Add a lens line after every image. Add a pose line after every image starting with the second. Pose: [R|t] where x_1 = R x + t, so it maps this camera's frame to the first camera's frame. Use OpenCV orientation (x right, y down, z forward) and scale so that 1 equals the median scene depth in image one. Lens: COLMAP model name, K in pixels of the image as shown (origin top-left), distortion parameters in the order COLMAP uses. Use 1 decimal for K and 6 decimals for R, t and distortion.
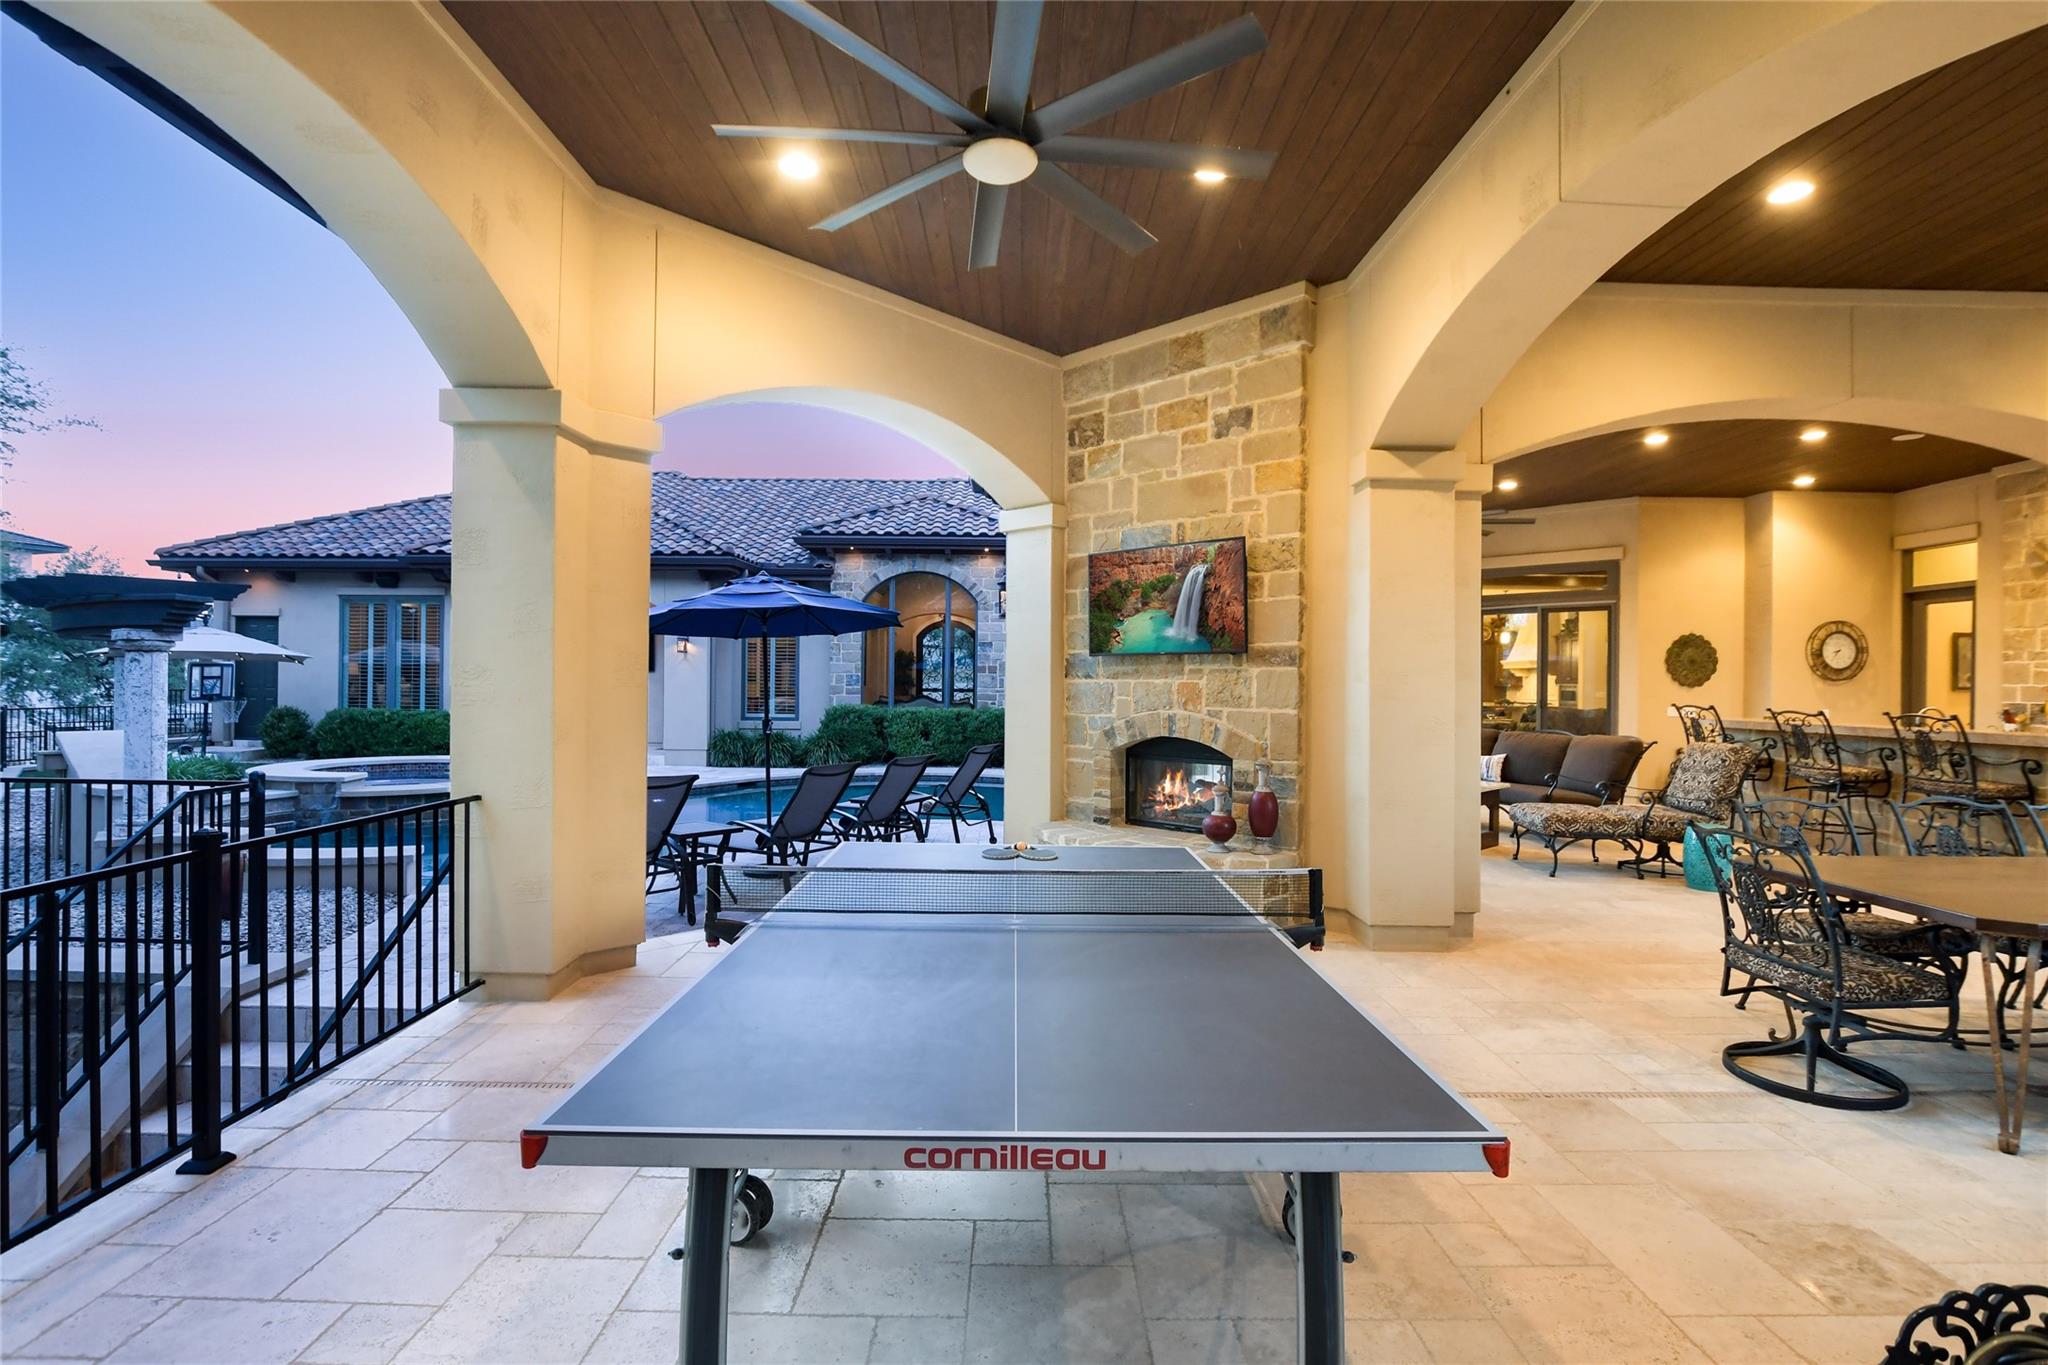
lens RADIAL K [[954.2, 0, 1021.8], [0, 954.2, 680.6], [0, 0, 1]] dist [-0.026029, 0.005394]
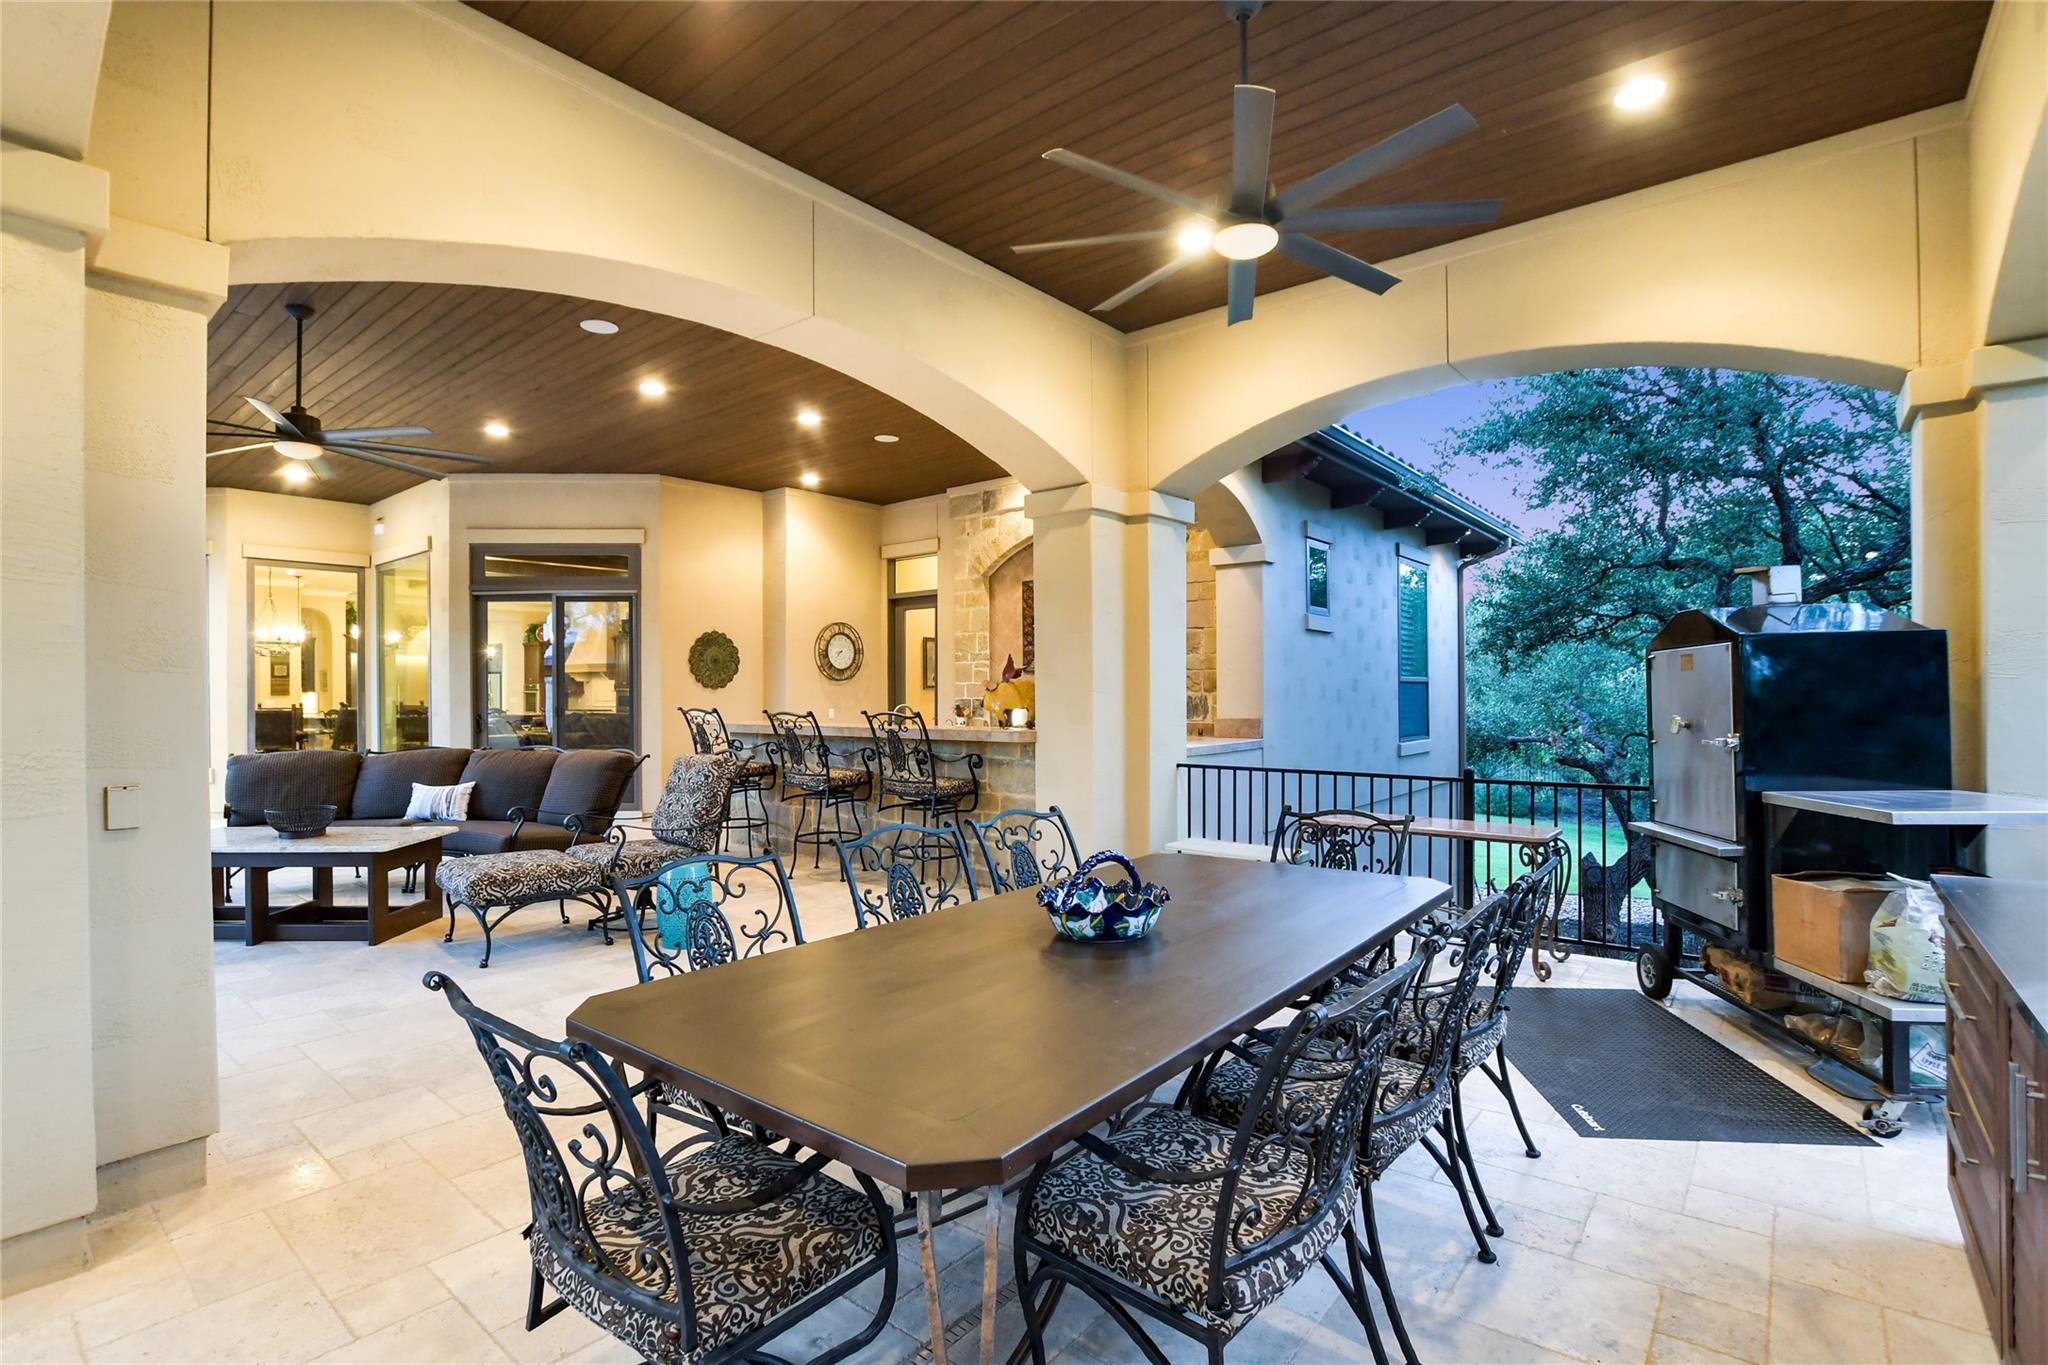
lens RADIAL K [[954.2, 0, 1025.3], [0, 954.2, 687.6], [0, 0, 1]] dist [-0.026029, 0.005394]
pose [[0.635830, -0.010803, 0.771754, 0.239176], [0.012014, 0.999919, 0.004099, 0.007450], [-0.771736, 0.006666, 0.635908, 0.223840]]
